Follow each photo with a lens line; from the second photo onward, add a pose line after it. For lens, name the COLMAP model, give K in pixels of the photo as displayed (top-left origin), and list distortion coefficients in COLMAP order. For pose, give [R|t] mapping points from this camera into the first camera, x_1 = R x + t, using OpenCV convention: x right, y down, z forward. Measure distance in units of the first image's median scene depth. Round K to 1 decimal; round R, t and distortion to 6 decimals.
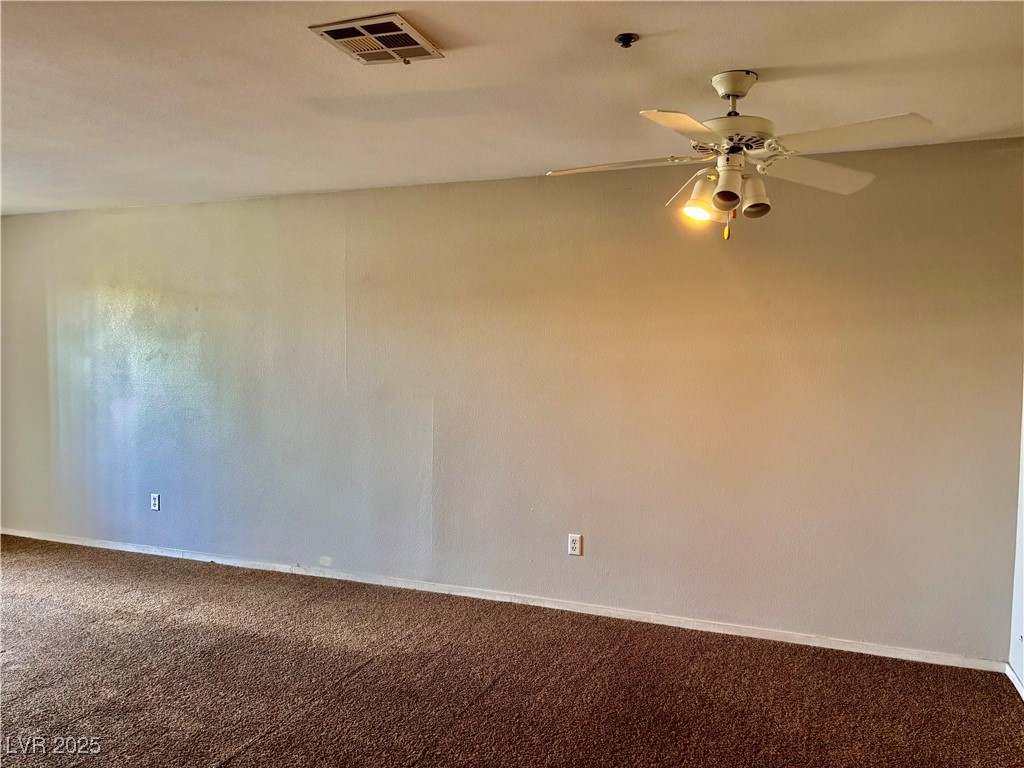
lens RADIAL K [[786.4, 0, 512.7], [0, 786.4, 383.6], [0, 0, 1]] dist [0.046032, -0.033592]
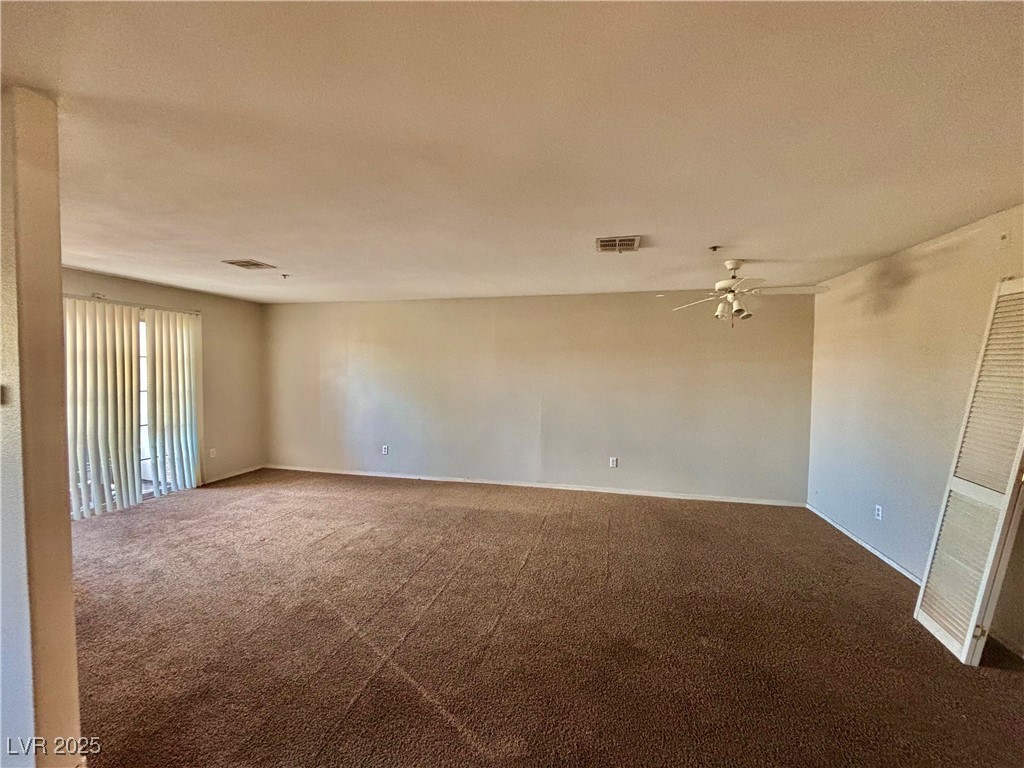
lens RADIAL K [[411.2, 0, 511.4], [0, 411.2, 382.9], [0, 0, 1]] dist [0.008320, 0.001014]
pose [[0.988538, -0.006266, 0.150842, -0.373296], [0.008282, 0.999885, -0.012738, -0.003798], [-0.150745, 0.013841, 0.988476, -0.087731]]
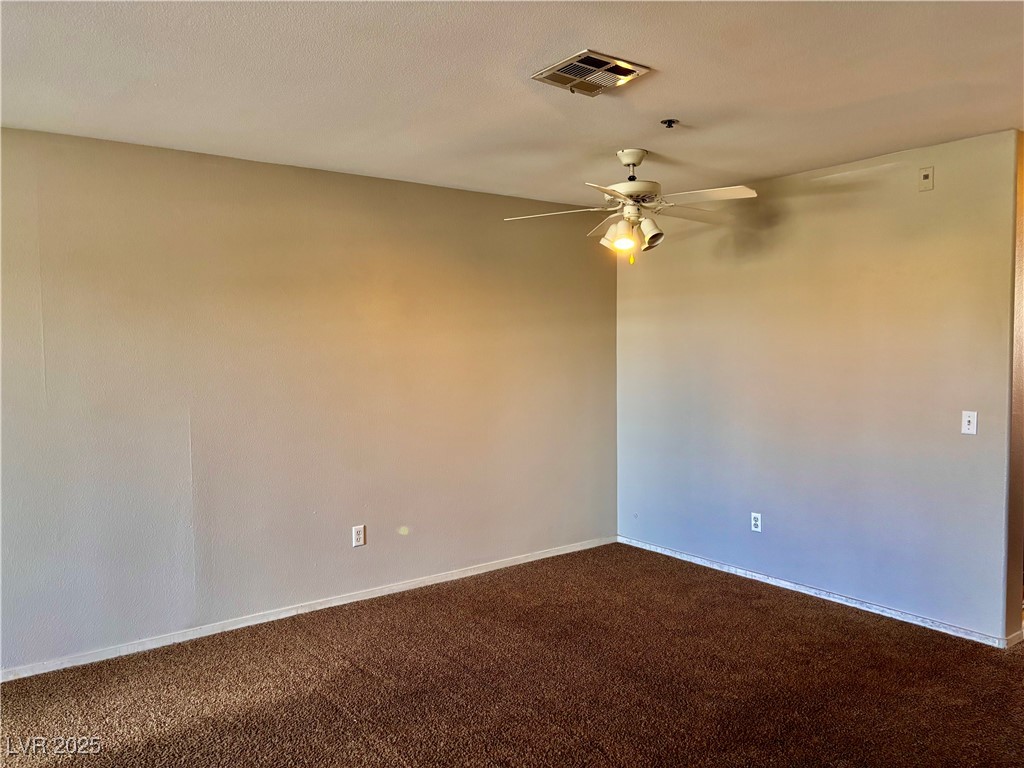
lens RADIAL K [[786.4, 0, 511.0], [0, 786.4, 385.9], [0, 0, 1]] dist [0.046032, -0.033592]
pose [[0.518826, -0.061423, 0.852671, -0.691955], [0.059749, 0.997582, 0.035506, -0.016762], [-0.852789, 0.032525, 0.521241, 0.285391]]
